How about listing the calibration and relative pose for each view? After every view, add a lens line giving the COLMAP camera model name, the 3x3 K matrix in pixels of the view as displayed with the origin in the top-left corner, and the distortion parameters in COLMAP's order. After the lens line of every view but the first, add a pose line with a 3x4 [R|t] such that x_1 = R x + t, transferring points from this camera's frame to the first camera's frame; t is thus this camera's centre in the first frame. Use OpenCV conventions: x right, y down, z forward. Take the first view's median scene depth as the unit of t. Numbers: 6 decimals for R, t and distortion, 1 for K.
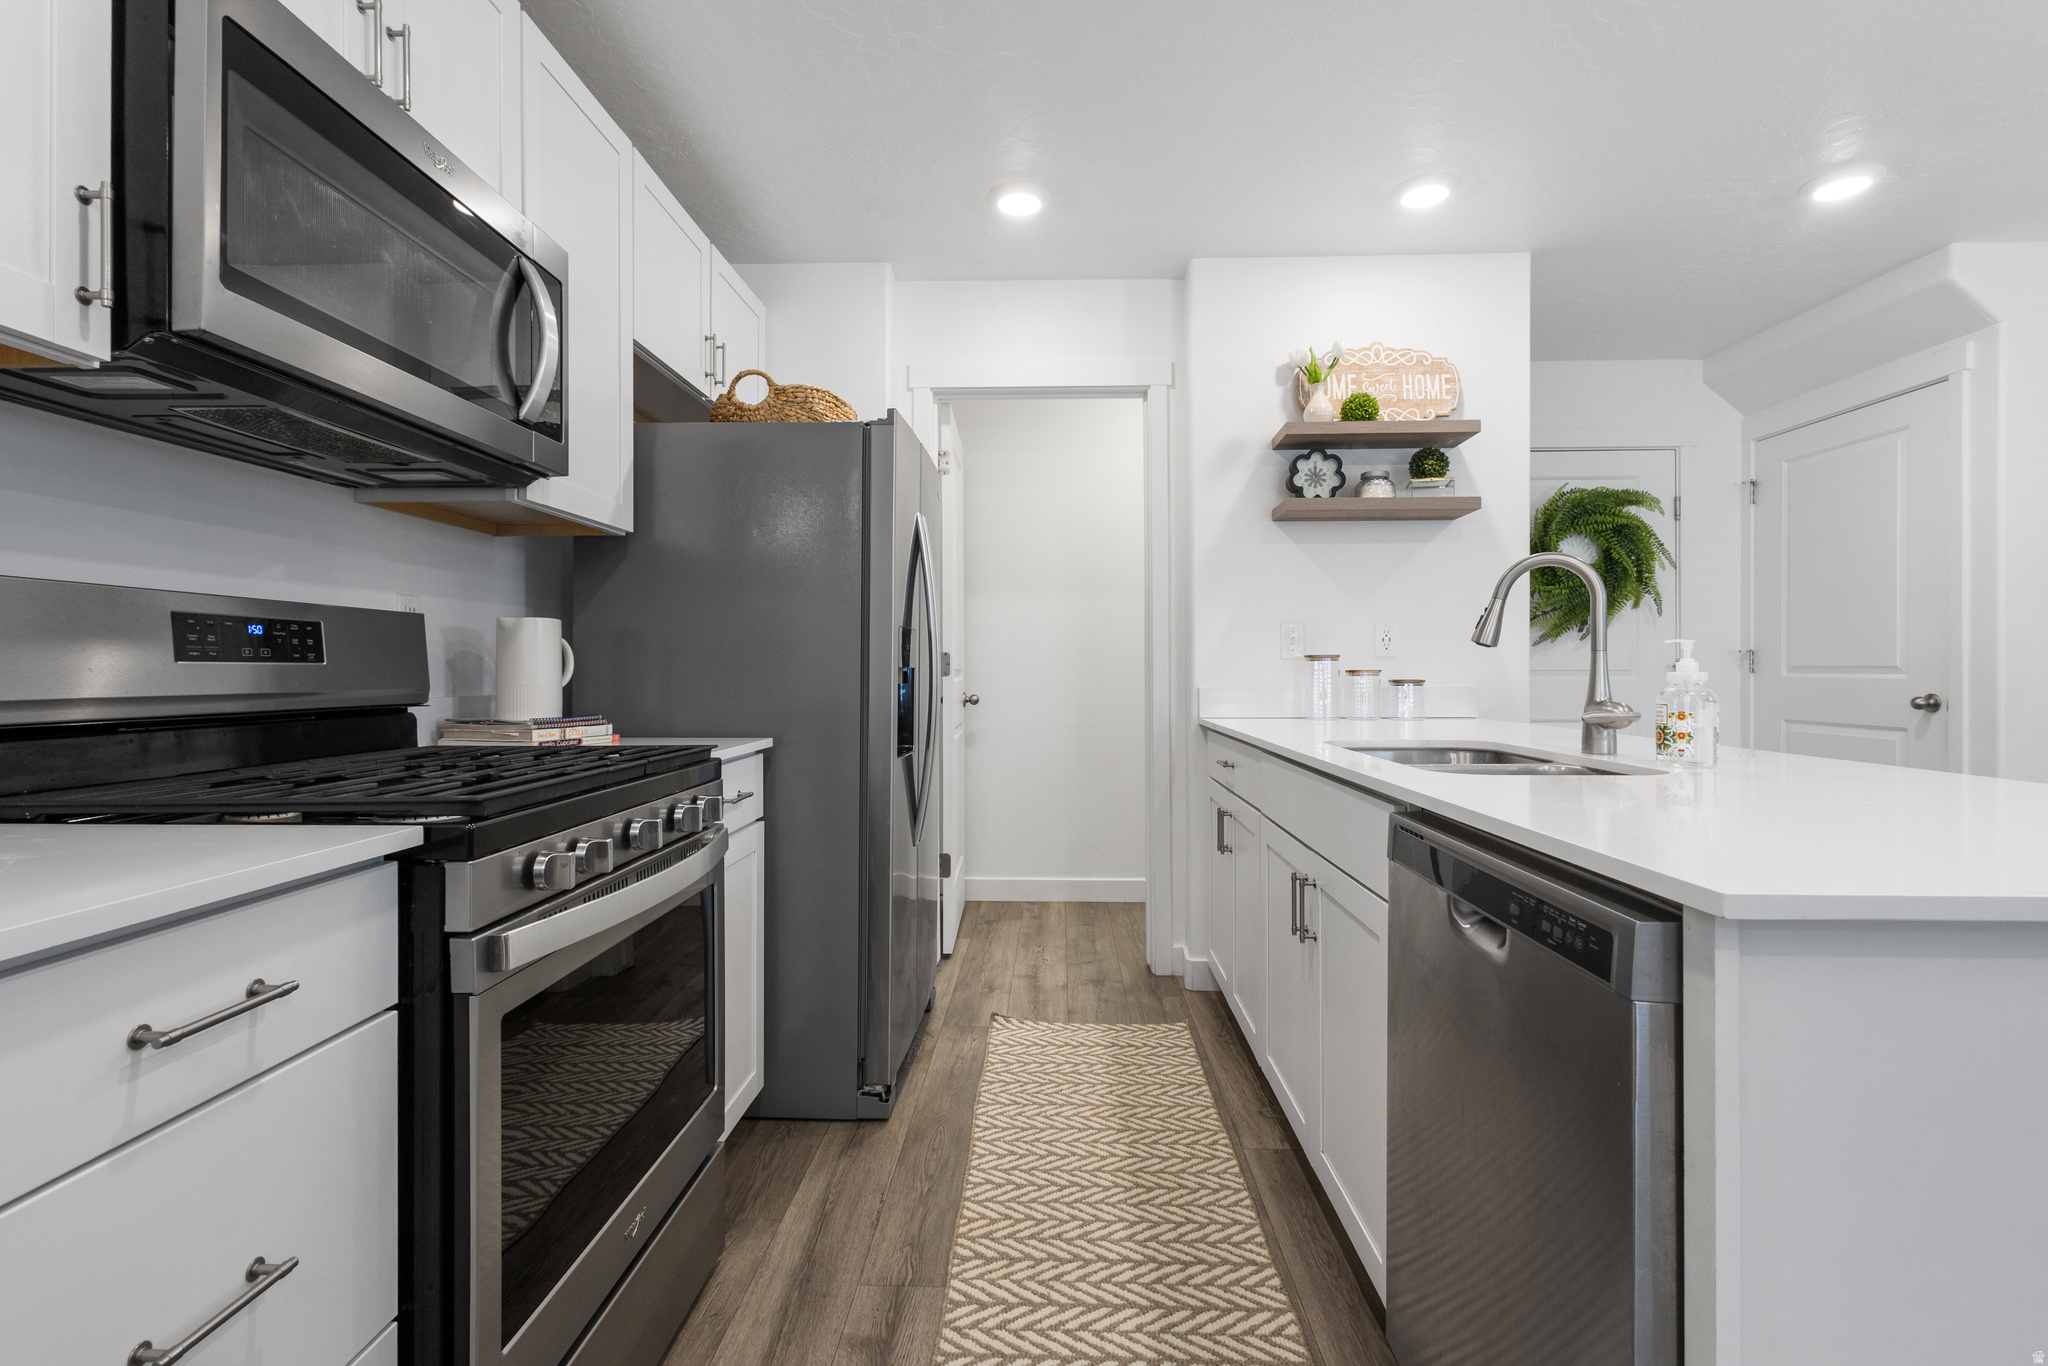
lens RADIAL K [[952.8, 0, 1028.0], [0, 952.8, 670.3], [0, 0, 1]] dist [0.008567, -0.001740]
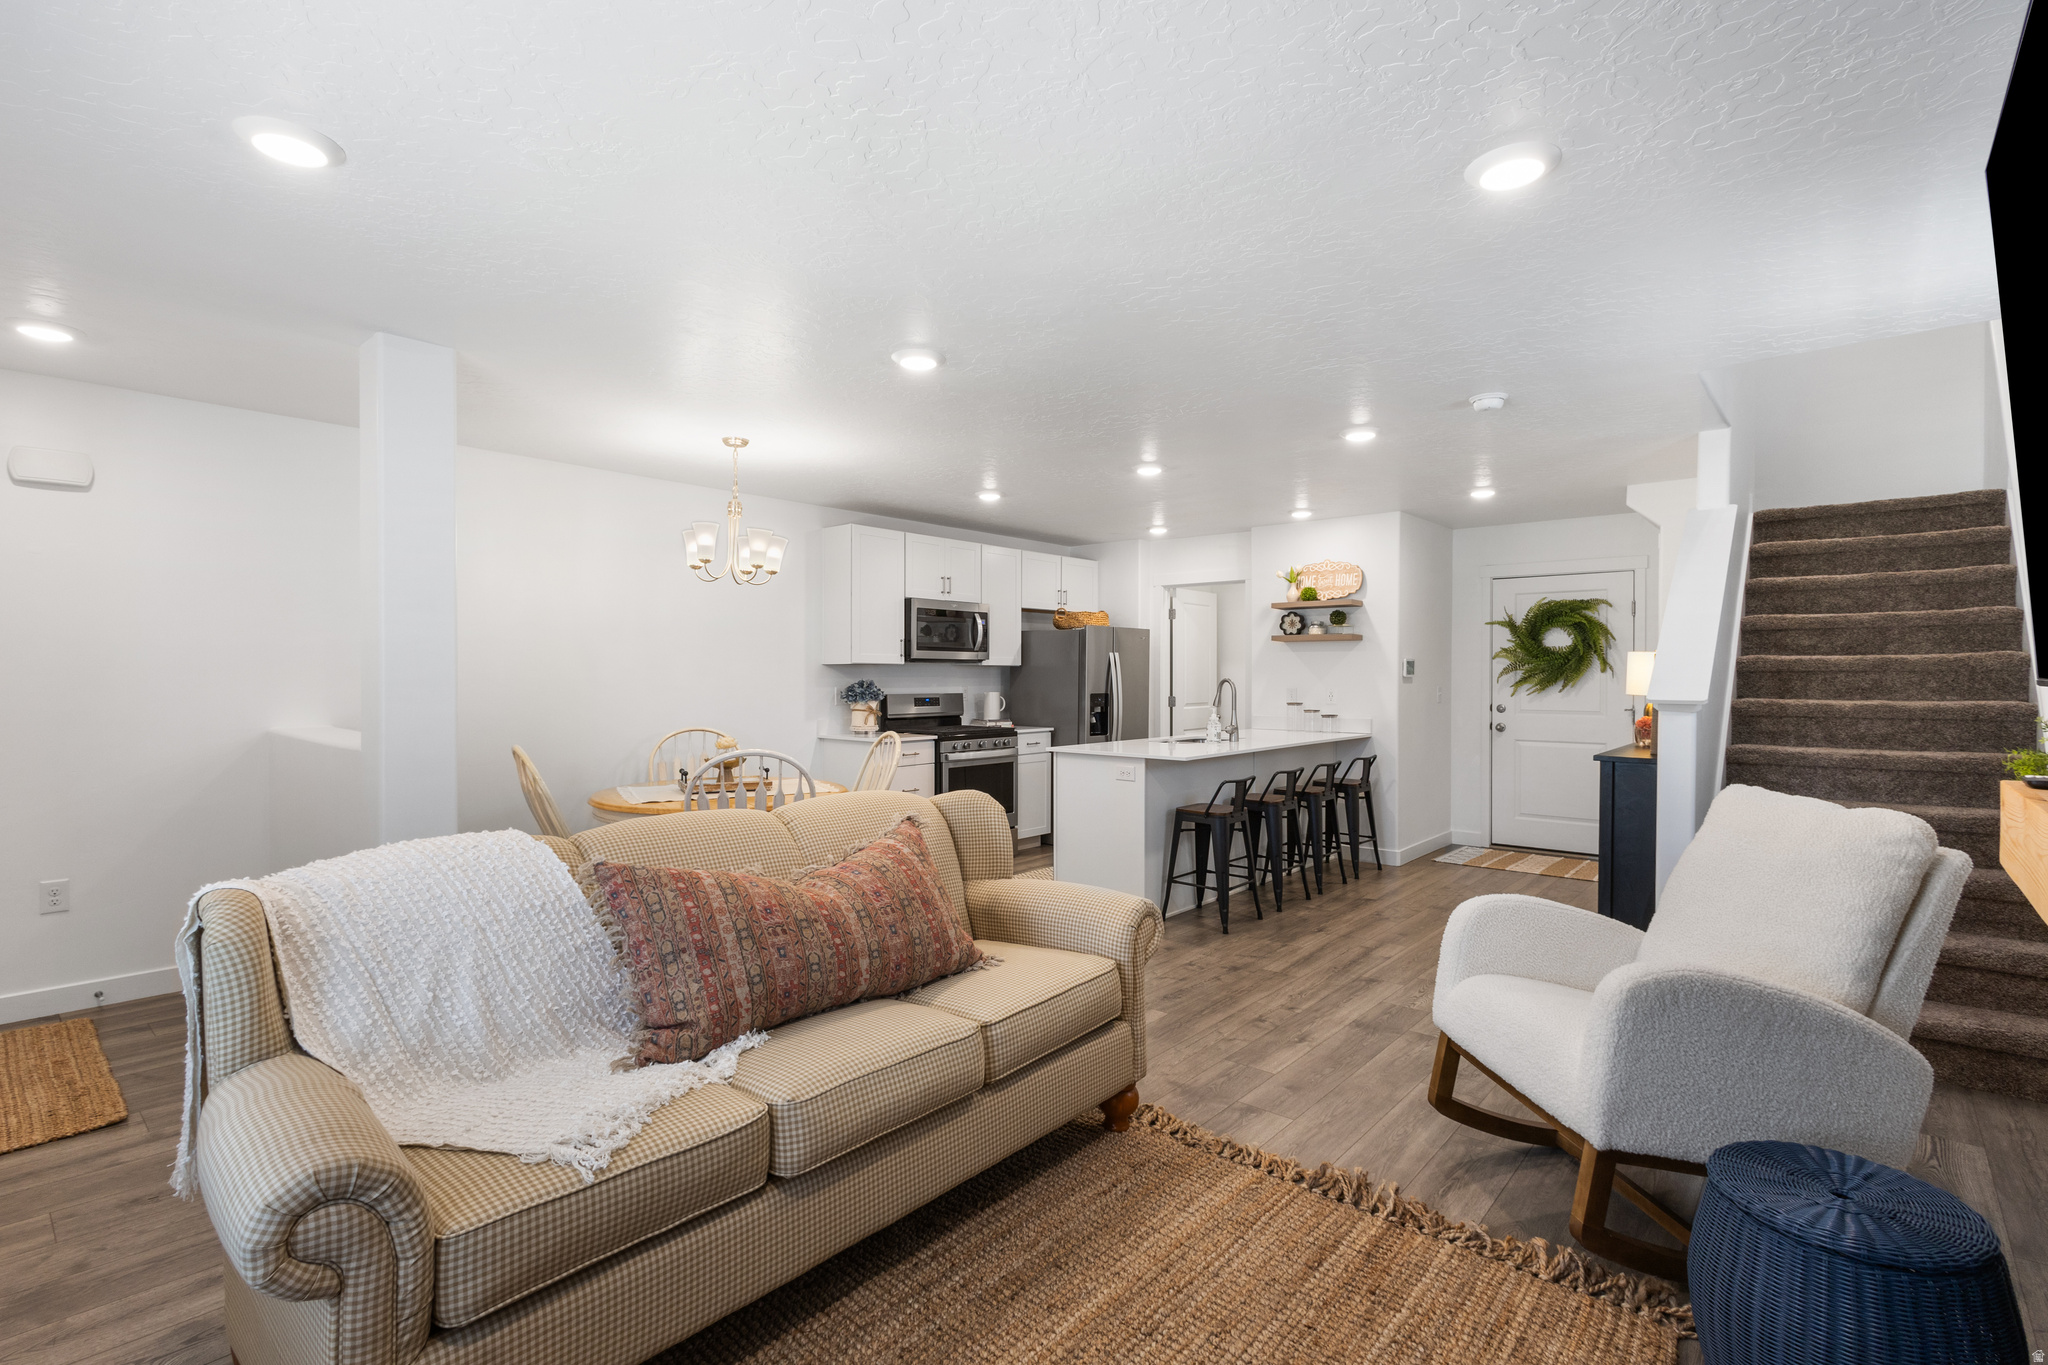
lens RADIAL K [[952.8, 0, 1032.3], [0, 952.8, 681.1], [0, 0, 1]] dist [0.008567, -0.001740]
pose [[0.782176, 0.007618, -0.623010, 1.230852], [-0.004202, 0.999967, 0.006952, -0.080458], [0.623043, -0.002820, 0.782183, -1.153902]]
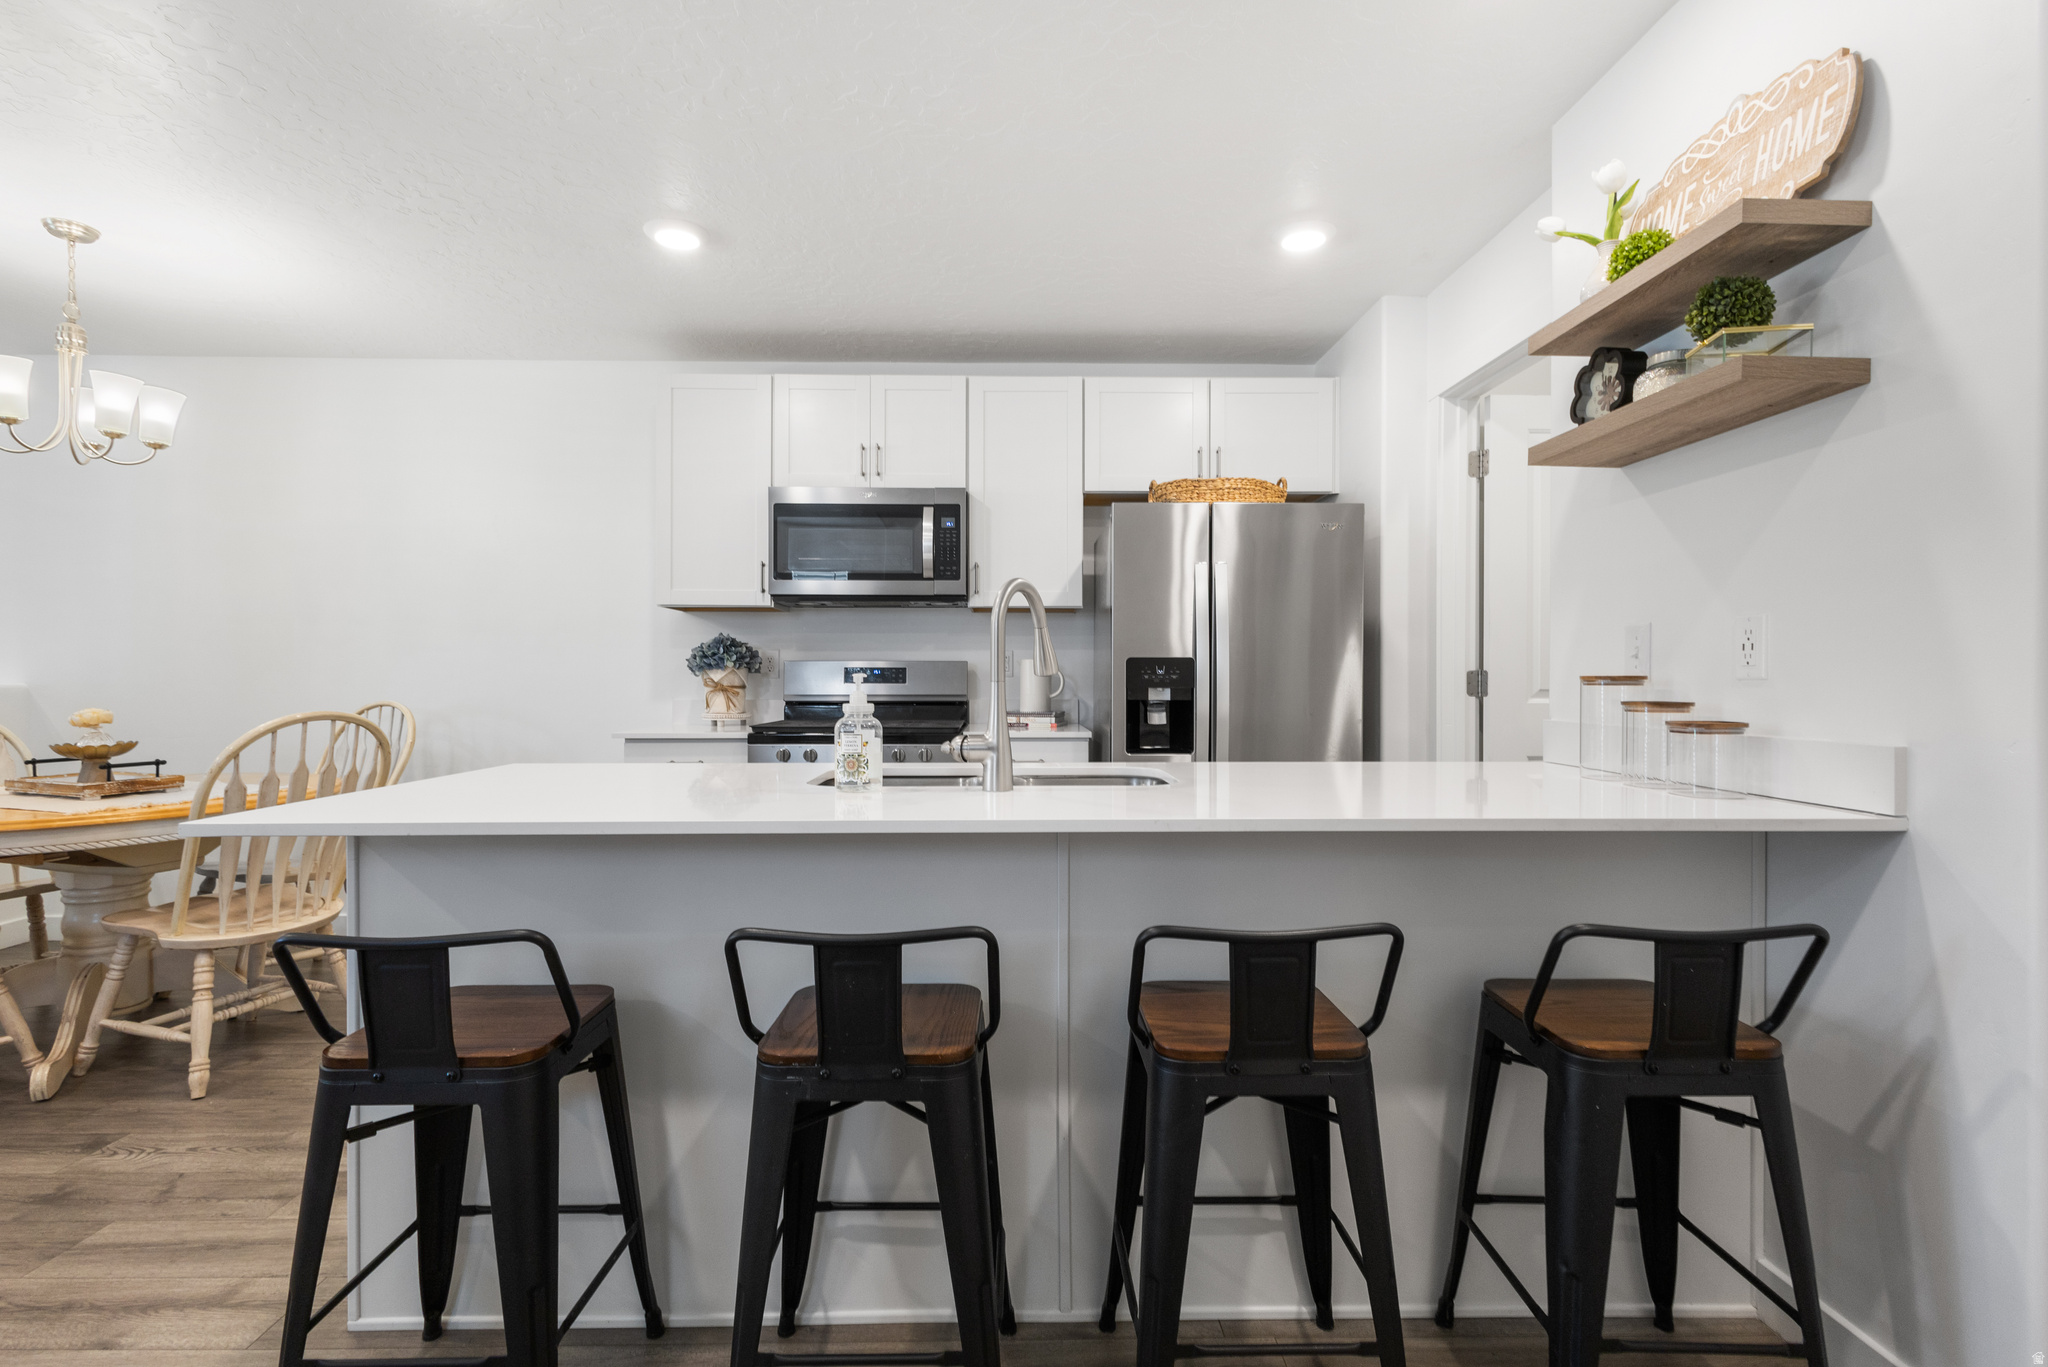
lens RADIAL K [[952.8, 0, 1031.8], [0, 952.8, 683.7], [0, 0, 1]] dist [0.008567, -0.001740]
pose [[0.049049, 0.009318, -0.998753, 0.917579], [-0.001819, 0.999956, 0.009240, -0.015792], [0.998795, 0.001363, 0.049064, 0.590203]]
